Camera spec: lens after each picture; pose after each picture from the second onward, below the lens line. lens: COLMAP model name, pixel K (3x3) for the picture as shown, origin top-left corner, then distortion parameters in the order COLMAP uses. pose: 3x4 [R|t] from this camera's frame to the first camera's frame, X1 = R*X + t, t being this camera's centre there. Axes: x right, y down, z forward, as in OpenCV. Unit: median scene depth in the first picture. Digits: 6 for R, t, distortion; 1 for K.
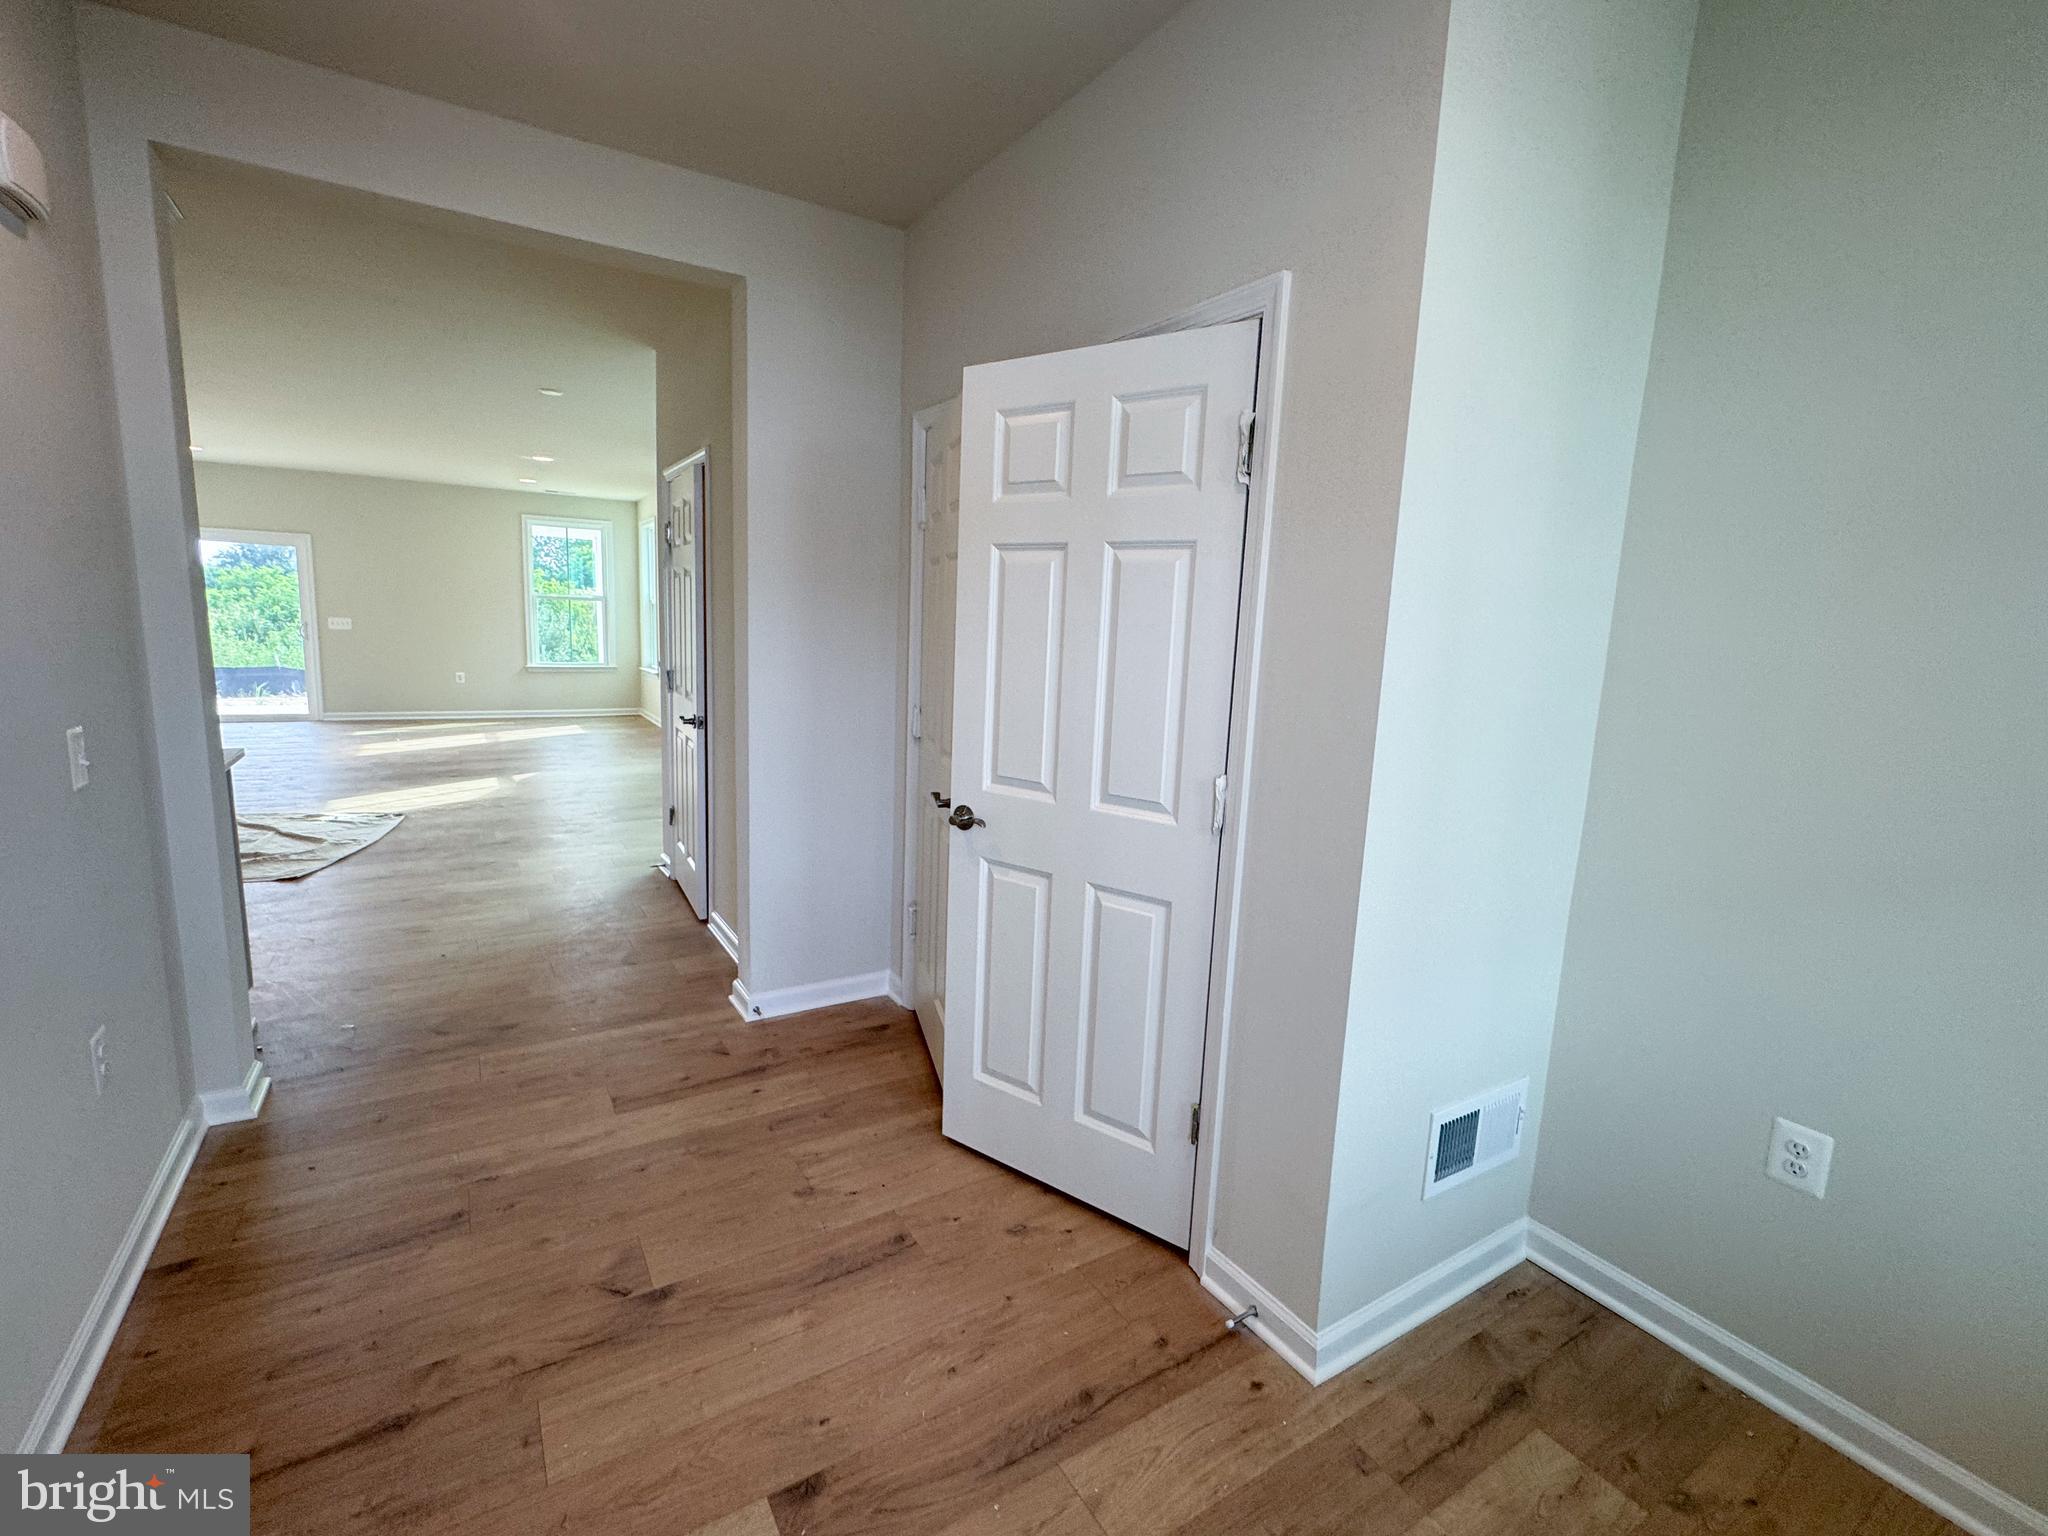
lens RADIAL K [[917.6, 0, 1023.3], [0, 917.6, 764.8], [0, 0, 1]] dist [-0.001031, 0.000419]
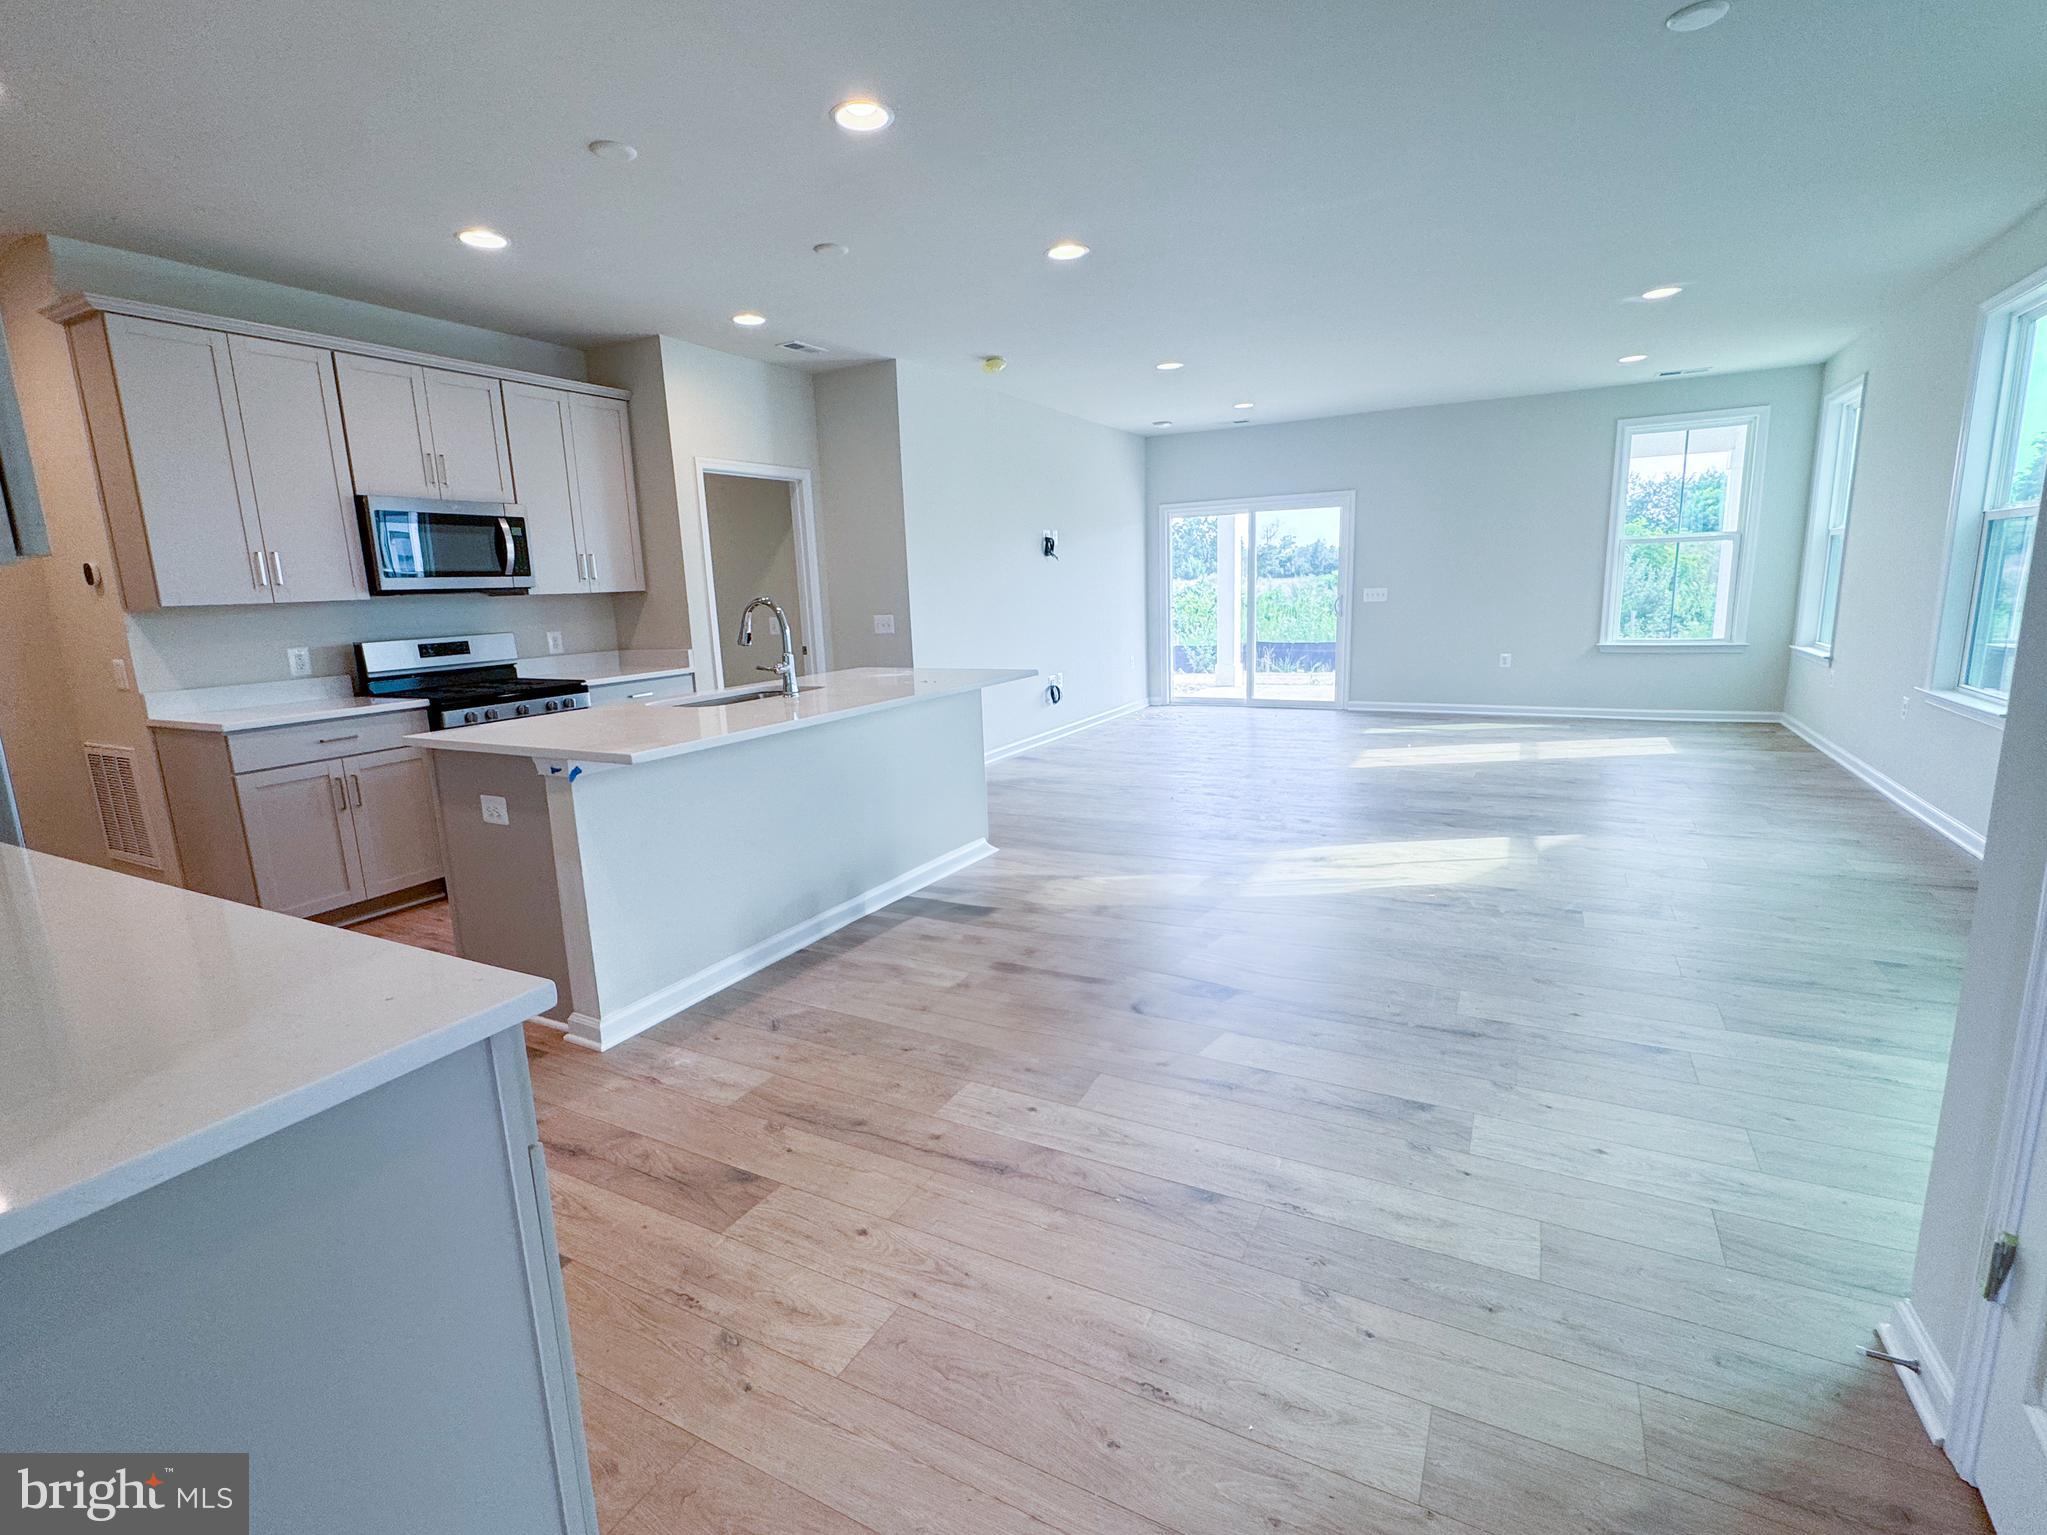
lens RADIAL K [[940.2, 0, 1031.8], [0, 940.2, 764.5], [0, 0, 1]] dist [0.000112, 0.000461]
pose [[0.500612, 0.107446, -0.858978, -0.131430], [-0.080053, 0.993761, 0.077651, -0.037062], [0.861962, 0.029891, 0.506091, 0.265465]]
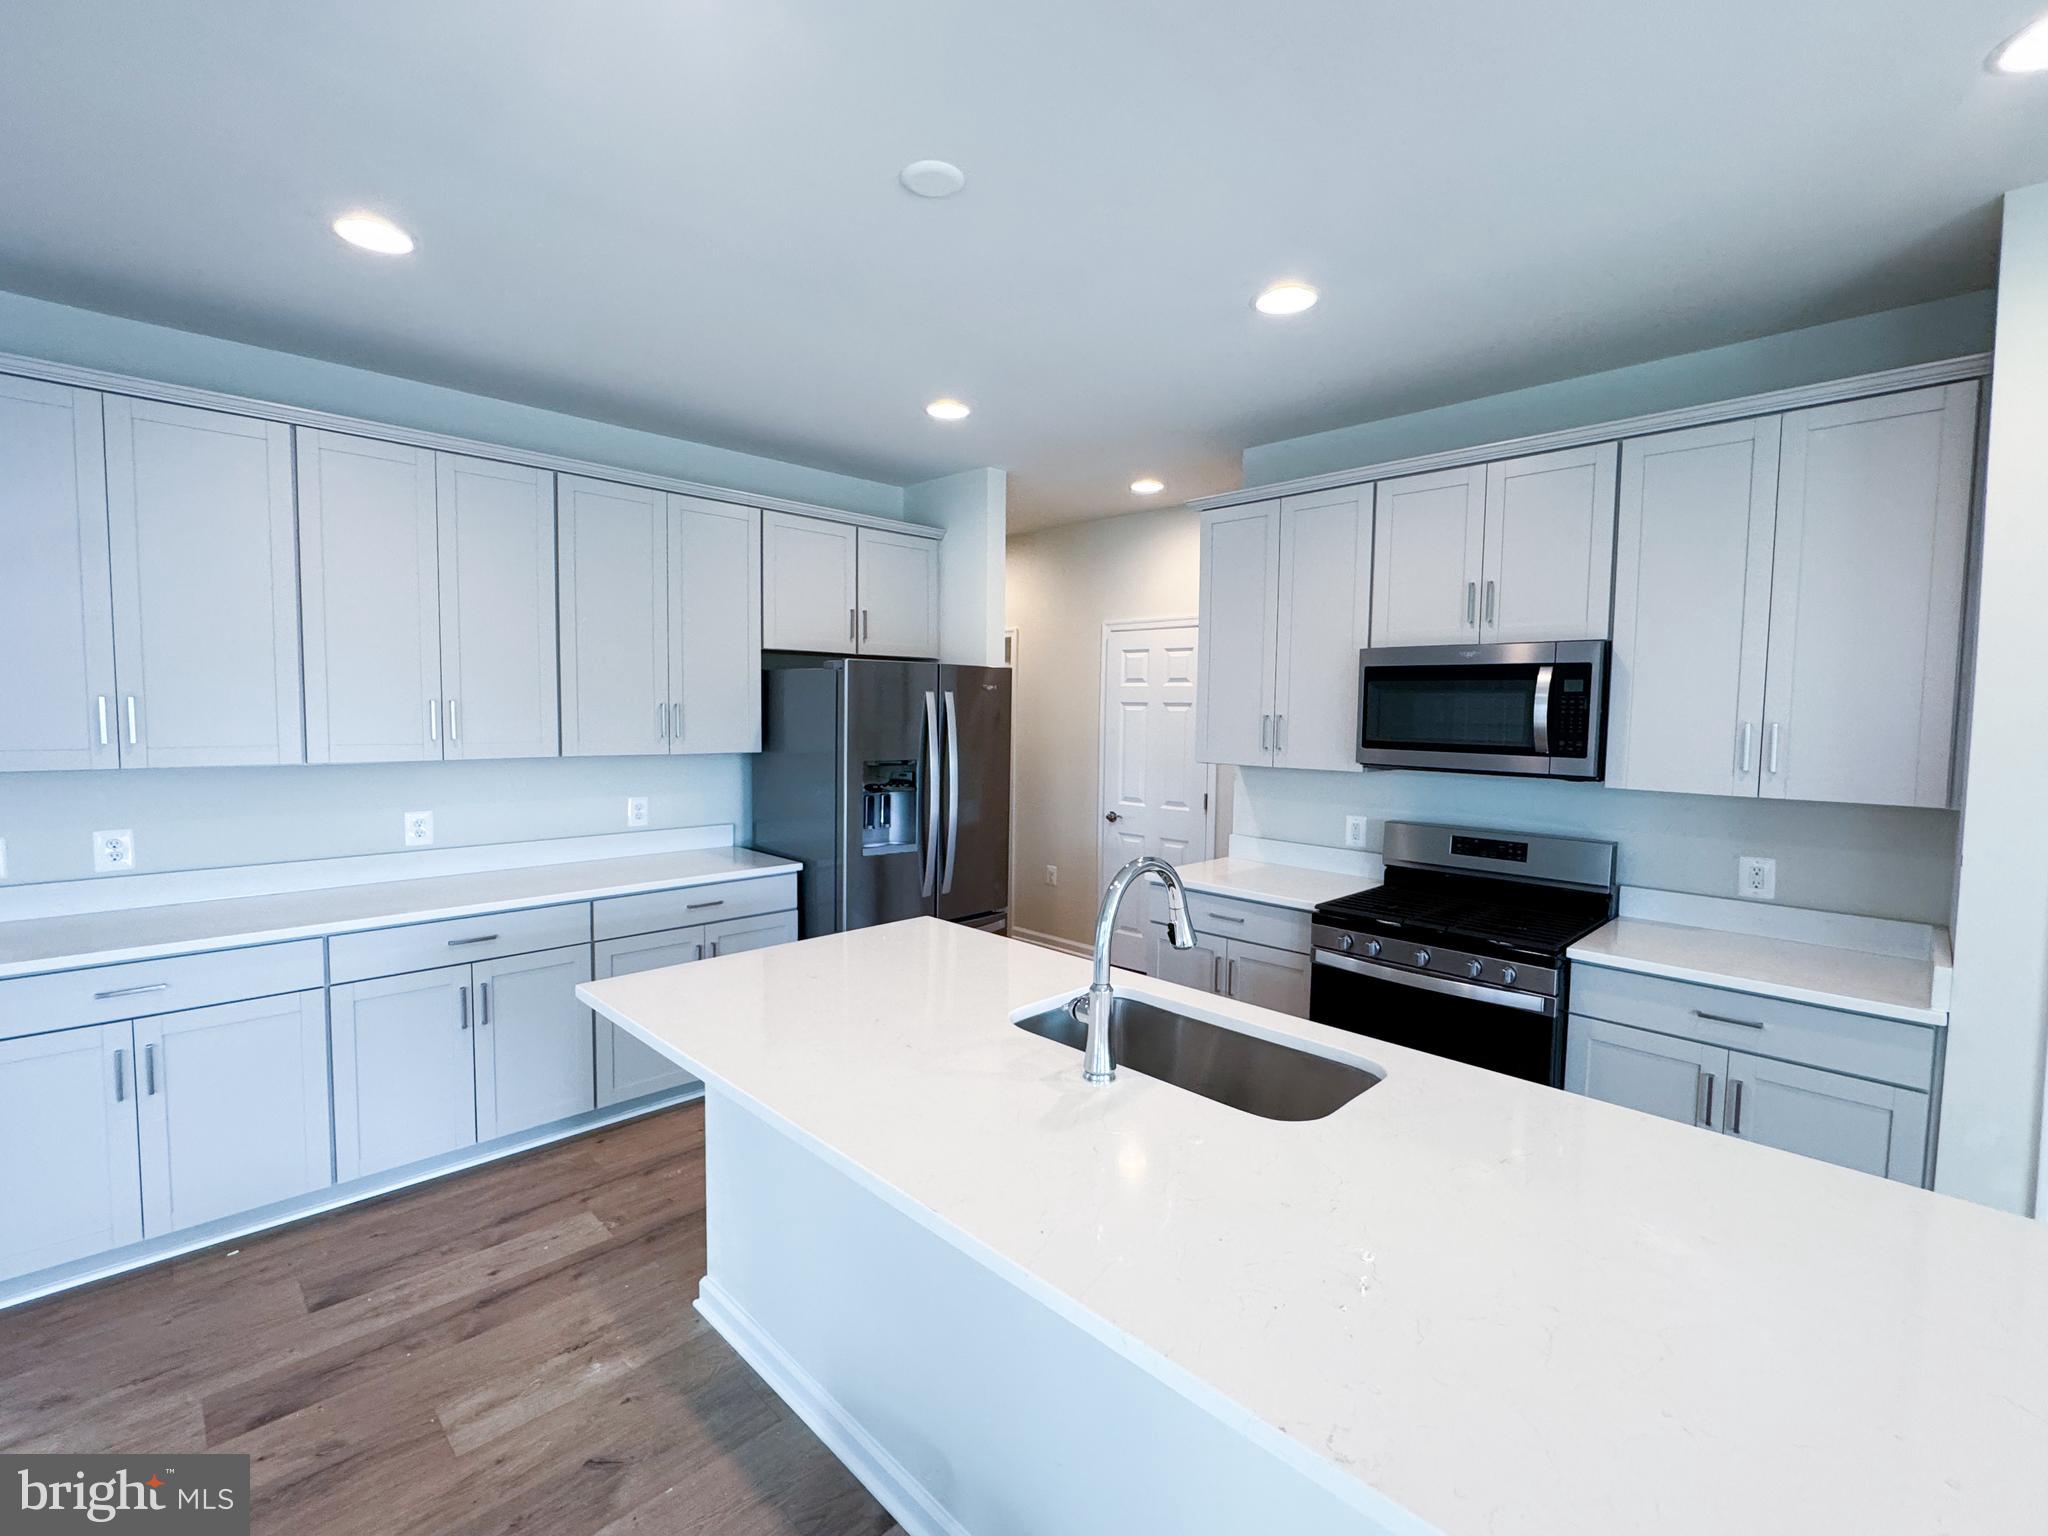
lens RADIAL K [[917.6, 0, 1023.3], [0, 917.6, 764.8], [0, 0, 1]] dist [-0.001031, 0.000419]
pose [[-0.973682, -0.041769, -0.224052, -0.406531], [-0.089518, 0.974148, 0.207417, -0.104177], [0.209596, 0.222015, -0.952249, 0.479601]]
